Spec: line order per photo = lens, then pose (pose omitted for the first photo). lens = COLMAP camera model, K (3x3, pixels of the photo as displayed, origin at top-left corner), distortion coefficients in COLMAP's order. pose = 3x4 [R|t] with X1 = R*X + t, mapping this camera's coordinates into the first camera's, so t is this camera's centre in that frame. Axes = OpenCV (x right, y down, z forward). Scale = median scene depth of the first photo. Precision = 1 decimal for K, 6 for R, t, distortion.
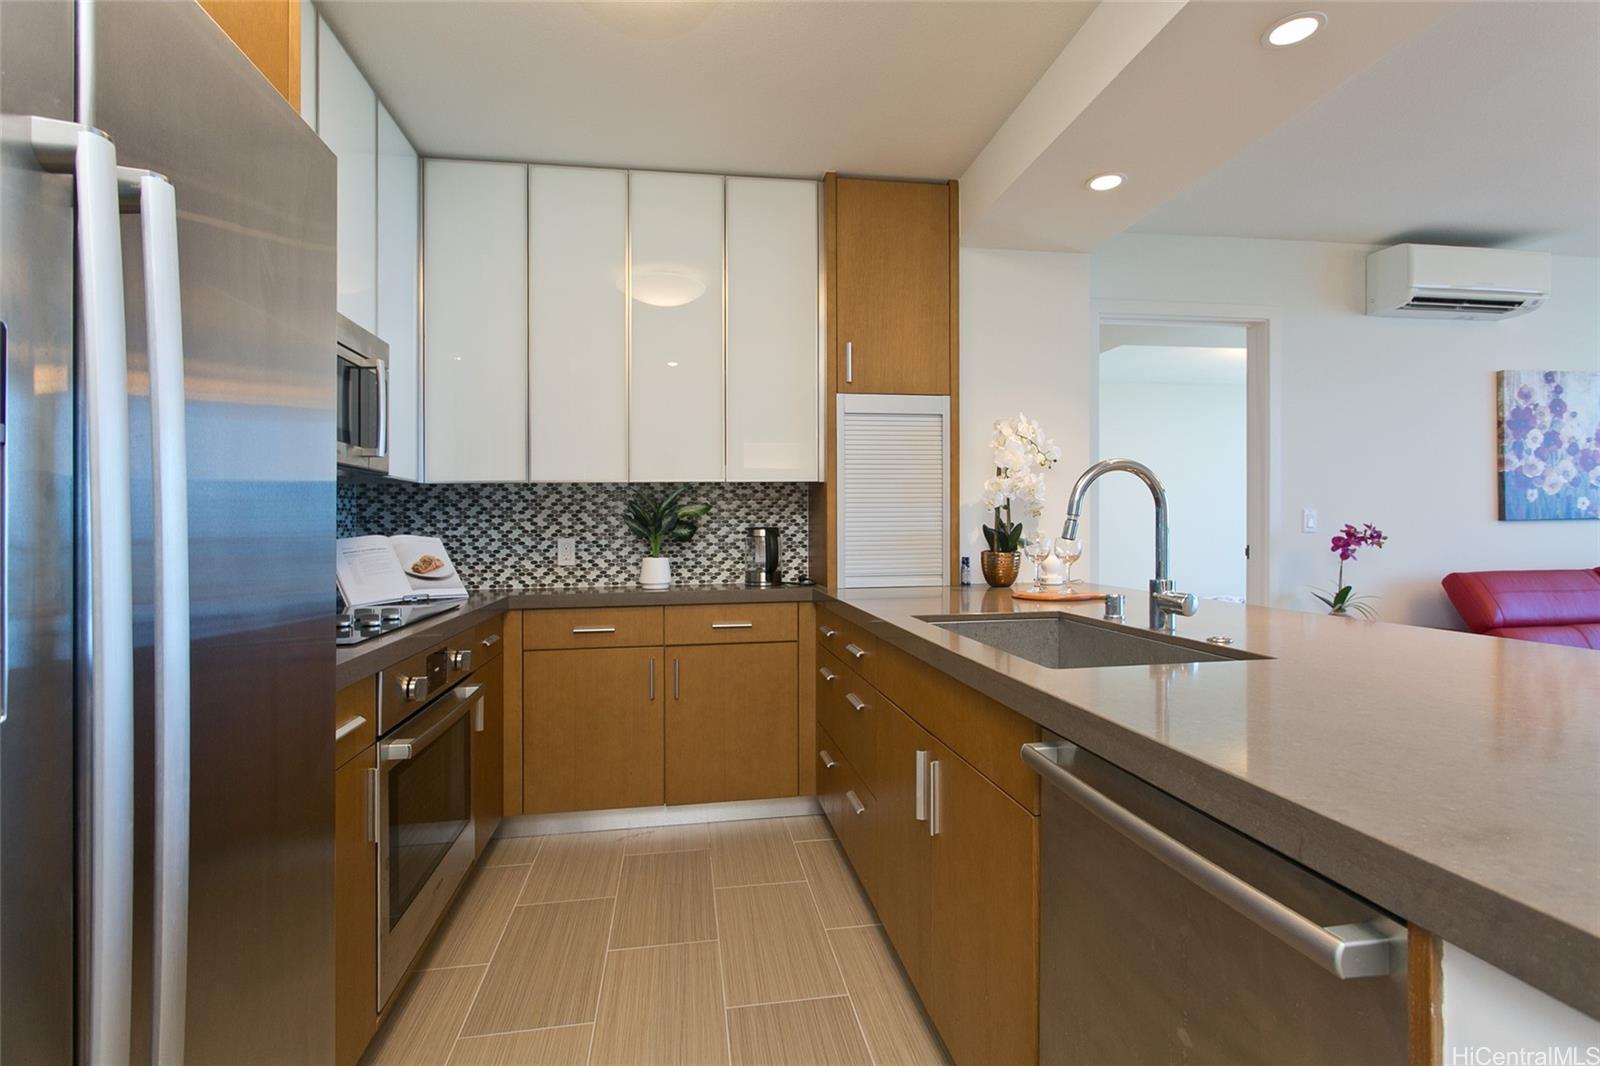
lens RADIAL K [[754.0, 0, 787.8], [0, 754.0, 525.8], [0, 0, 1]] dist [0.006195, 0.000395]
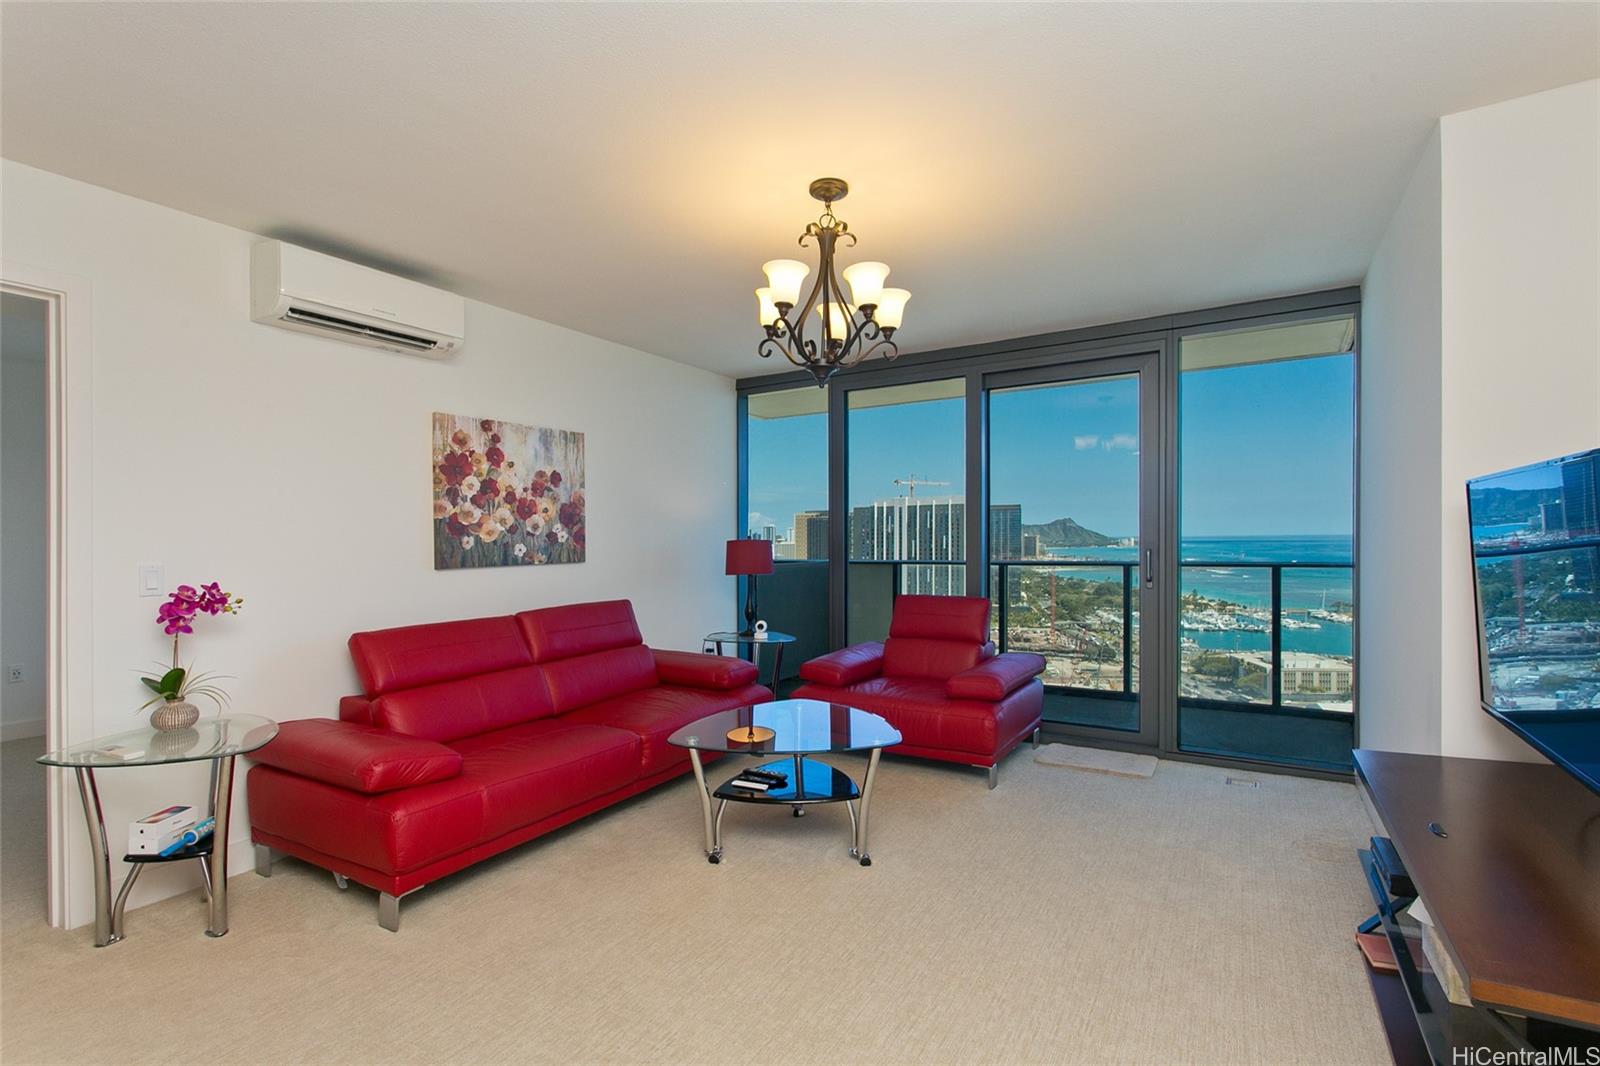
lens RADIAL K [[754.0, 0, 783.5], [0, 754.0, 559.2], [0, 0, 1]] dist [0.006195, 0.000395]
pose [[0.664892, -0.016348, 0.746760, 0.536725], [-0.007424, 0.999566, 0.028493, -0.051643], [-0.746903, -0.024488, 0.664482, 0.037107]]
